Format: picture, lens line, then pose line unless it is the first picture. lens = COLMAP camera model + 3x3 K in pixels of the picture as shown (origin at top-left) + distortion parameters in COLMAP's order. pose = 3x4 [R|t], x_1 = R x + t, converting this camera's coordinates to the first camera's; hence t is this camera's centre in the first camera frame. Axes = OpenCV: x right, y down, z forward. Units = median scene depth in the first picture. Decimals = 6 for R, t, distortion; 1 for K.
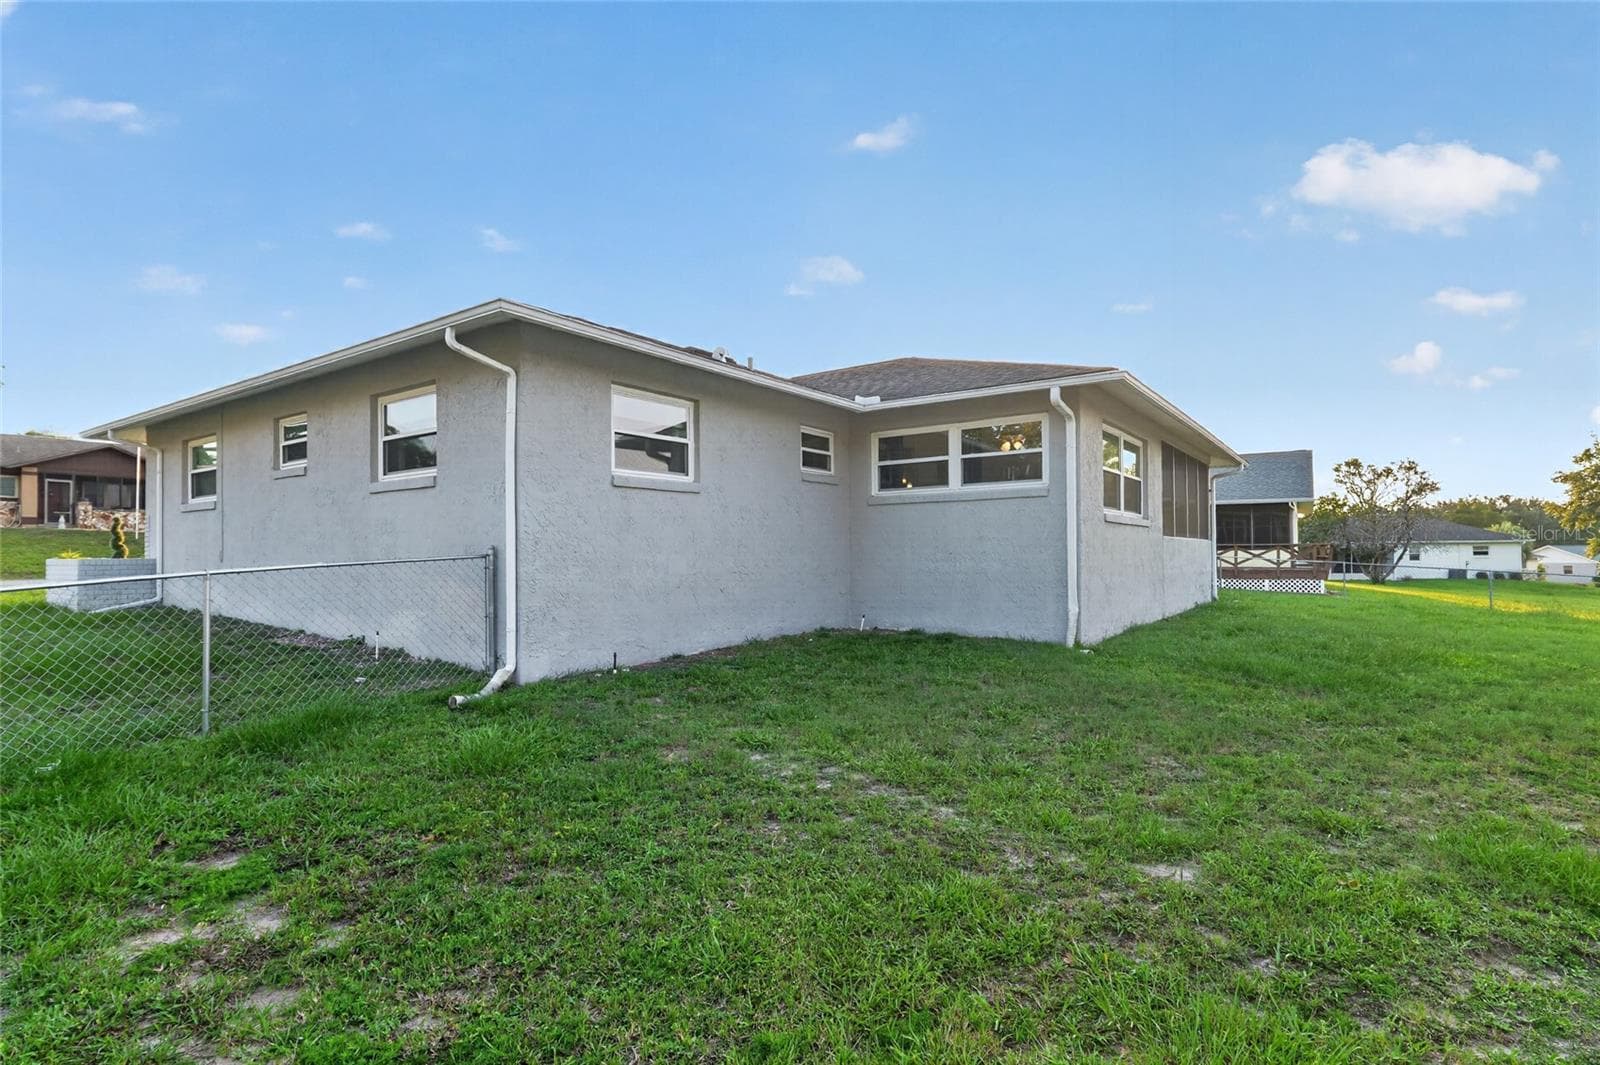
lens RADIAL K [[814.6, 0, 800.0], [0, 814.6, 532.5], [0, 0, 1]] dist [0.002027, 0.000283]
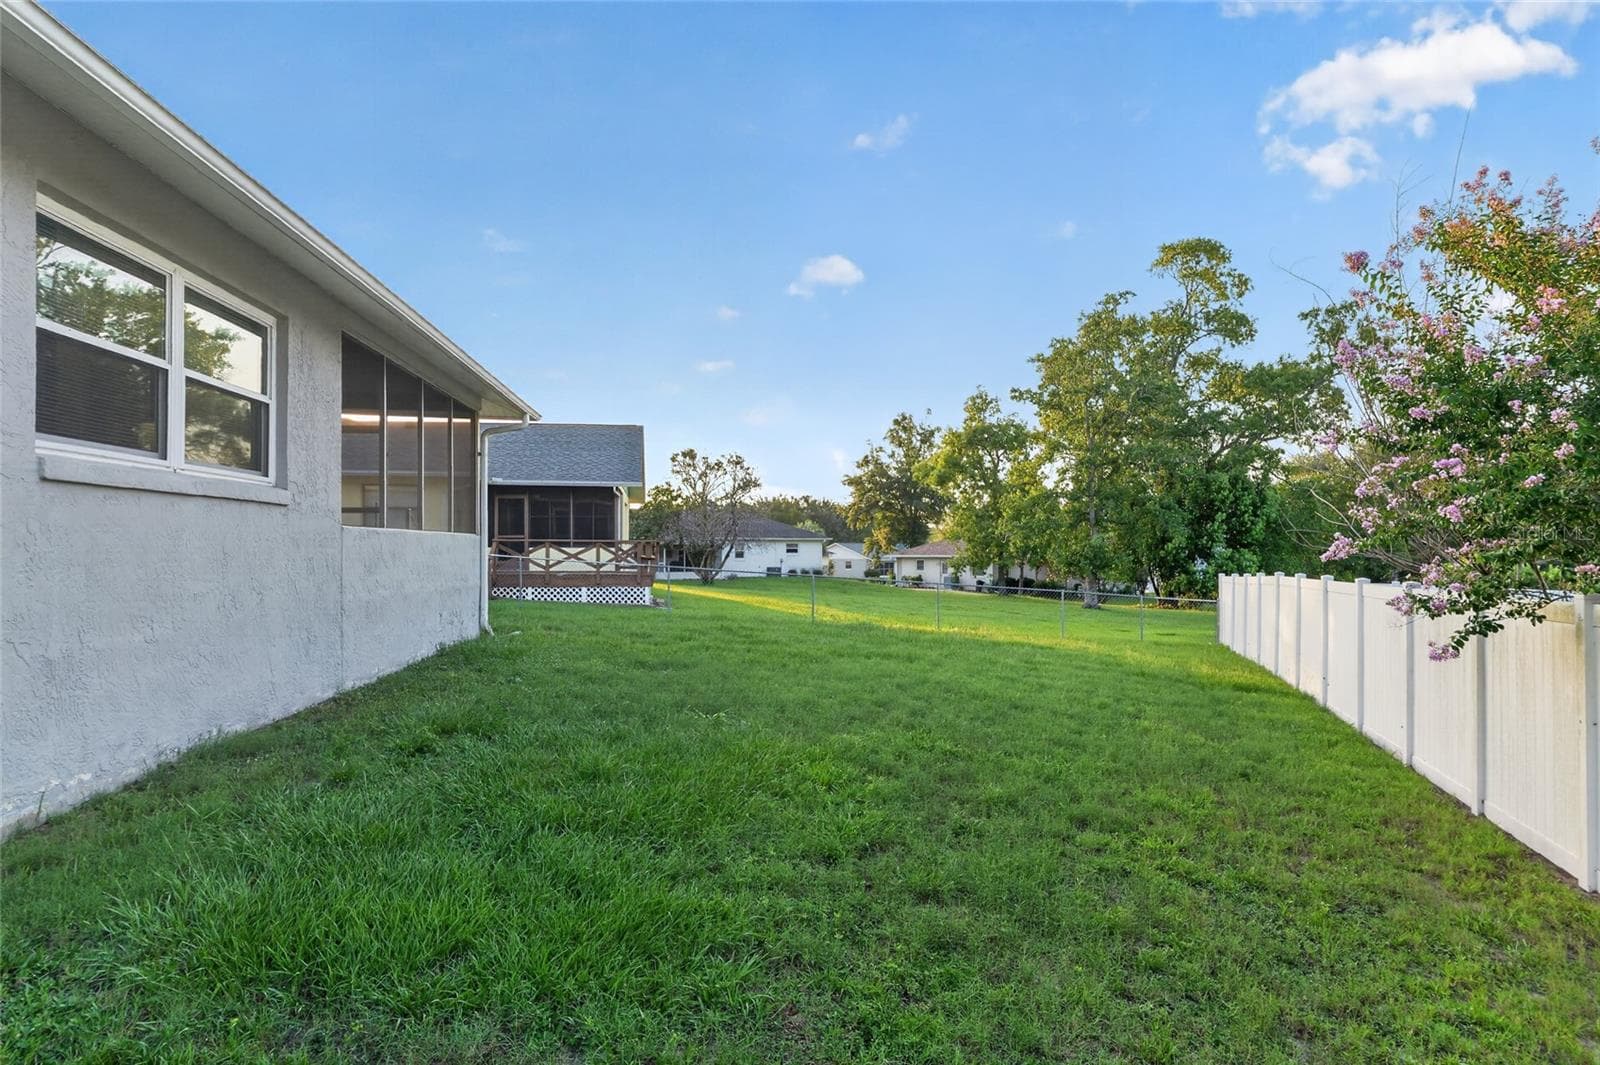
lens RADIAL K [[814.6, 0, 800.0], [0, 814.6, 532.5], [0, 0, 1]] dist [0.002027, 0.000283]
pose [[0.749034, 0.014692, 0.662368, 0.179413], [-0.021916, 0.999756, 0.002609, 0.000392], [-0.662169, -0.016471, 0.749174, 0.245375]]
